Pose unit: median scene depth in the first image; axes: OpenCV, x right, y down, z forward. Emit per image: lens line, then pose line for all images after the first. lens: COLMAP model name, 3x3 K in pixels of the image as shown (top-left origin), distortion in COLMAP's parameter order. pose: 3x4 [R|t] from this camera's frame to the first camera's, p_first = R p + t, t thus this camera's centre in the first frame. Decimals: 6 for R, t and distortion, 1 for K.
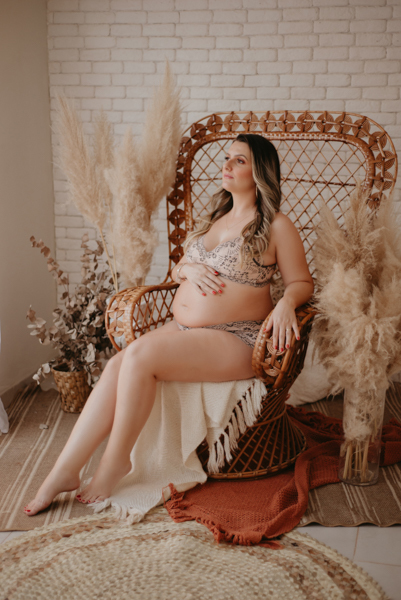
lens RADIAL K [[876.2, 0, 200.5], [0, 876.2, 300.0], [0, 0, 1]] dist [-0.045767, 0.005043]
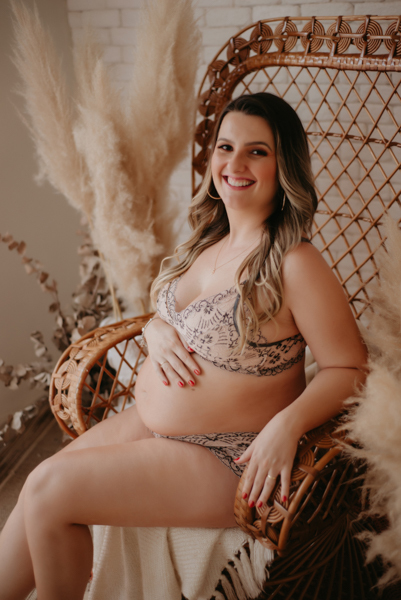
lens RADIAL K [[876.2, 0, 200.5], [0, 876.2, 300.0], [0, 0, 1]] dist [-0.045767, 0.005043]
pose [[0.954293, 0.036244, -0.296668, 0.159083], [0.021721, 0.981584, 0.189792, -0.139268], [0.298083, -0.187561, 0.935931, 0.394002]]
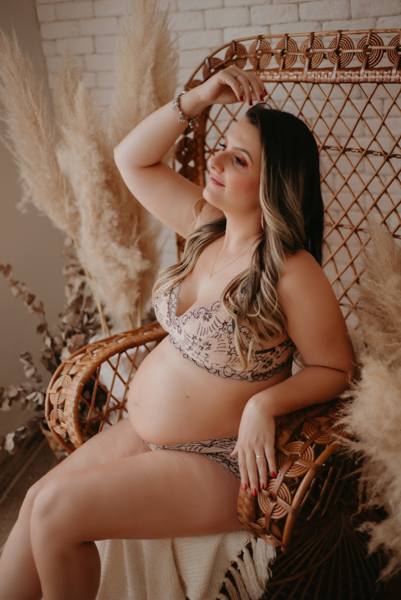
lens RADIAL K [[873.2, 0, 200.5], [0, 873.2, 300.0], [0, 0, 1]] dist [-0.040908, -0.020174]
pose [[0.965471, -0.015326, -0.260058, 0.148719], [0.058022, 0.985843, 0.157311, -0.129728], [0.253966, -0.166968, 0.952692, 0.376166]]
